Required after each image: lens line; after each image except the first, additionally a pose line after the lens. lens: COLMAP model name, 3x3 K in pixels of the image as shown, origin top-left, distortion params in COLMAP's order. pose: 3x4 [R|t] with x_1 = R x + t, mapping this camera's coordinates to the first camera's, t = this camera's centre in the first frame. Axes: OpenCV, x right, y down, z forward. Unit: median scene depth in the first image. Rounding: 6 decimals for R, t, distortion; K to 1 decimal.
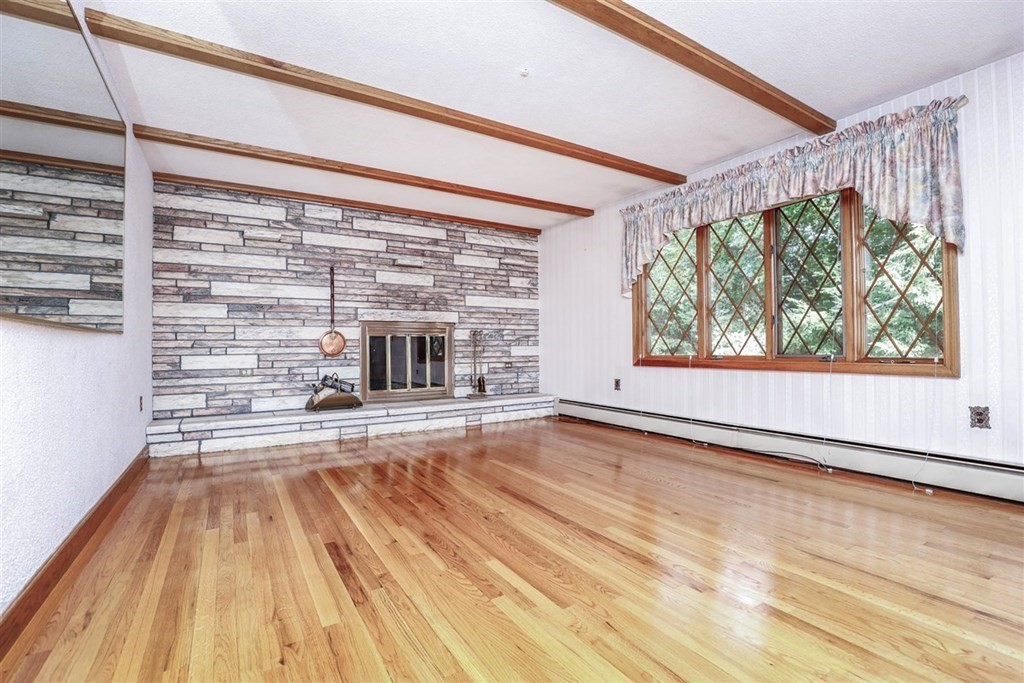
lens RADIAL K [[467.6, 0, 518.7], [0, 467.6, 340.3], [0, 0, 1]] dist [-0.016723, 0.007966]
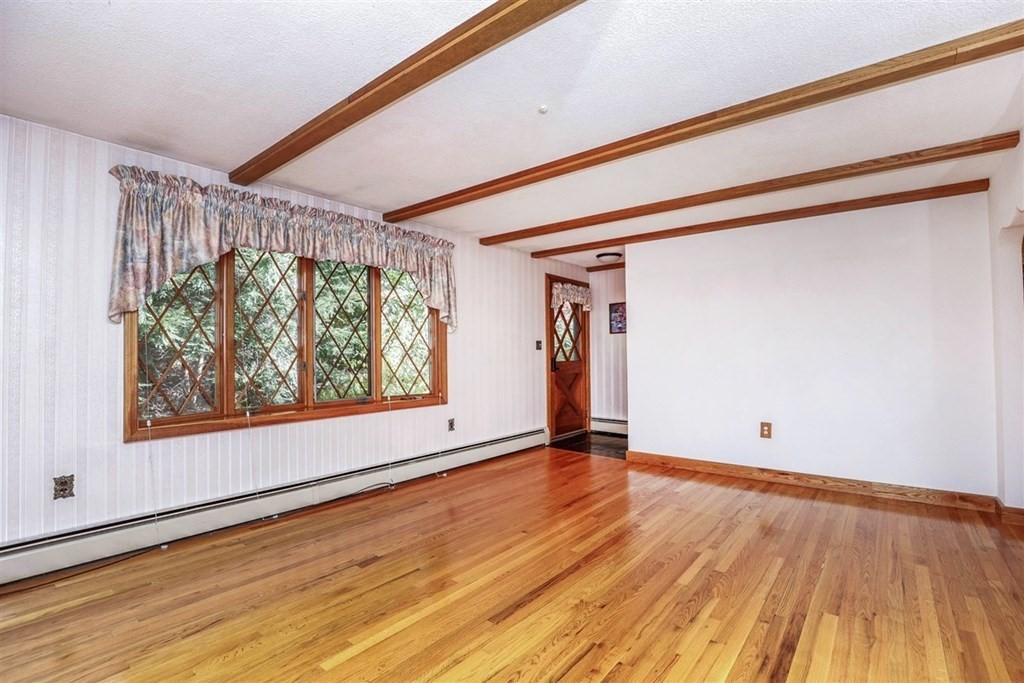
lens RADIAL K [[480.7, 0, 503.0], [0, 480.7, 342.0], [0, 0, 1]] dist [-0.030835, 0.005094]
pose [[-0.320075, 0.032071, 0.946849, -0.439697], [-0.003445, 0.999381, -0.035015, -0.048357], [-0.947386, -0.014469, -0.319767, 0.726675]]
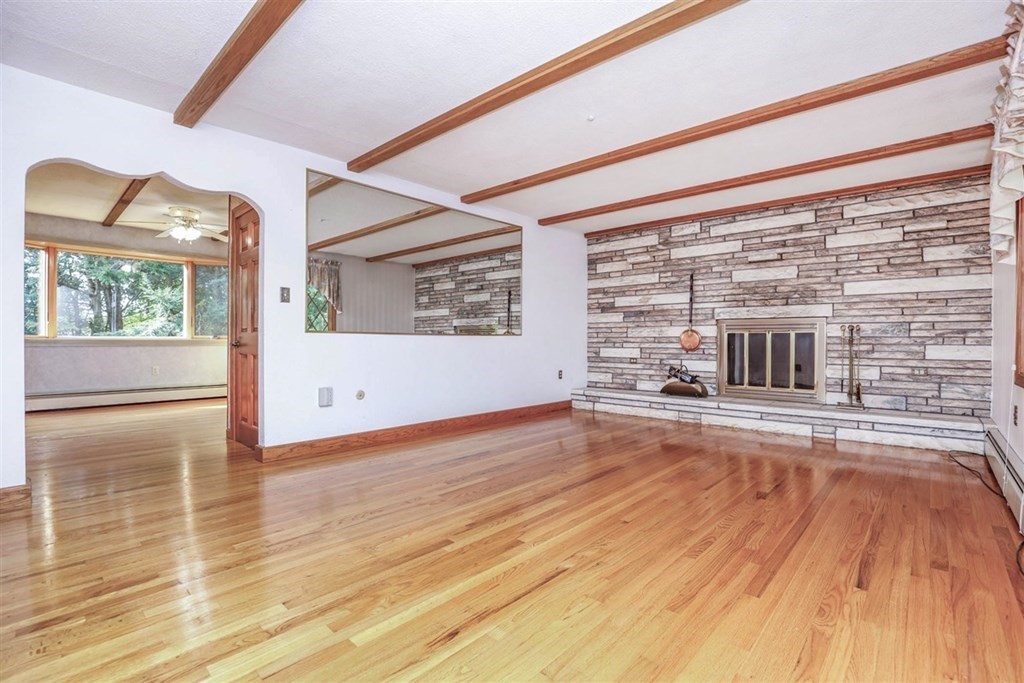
lens RADIAL K [[467.6, 0, 517.8], [0, 467.6, 338.3], [0, 0, 1]] dist [-0.016723, 0.007966]
pose [[0.291370, 0.005178, -0.956596, 0.594026], [0.007149, 0.999946, 0.007591, -0.009974], [0.956584, -0.009050, 0.291317, 0.246581]]
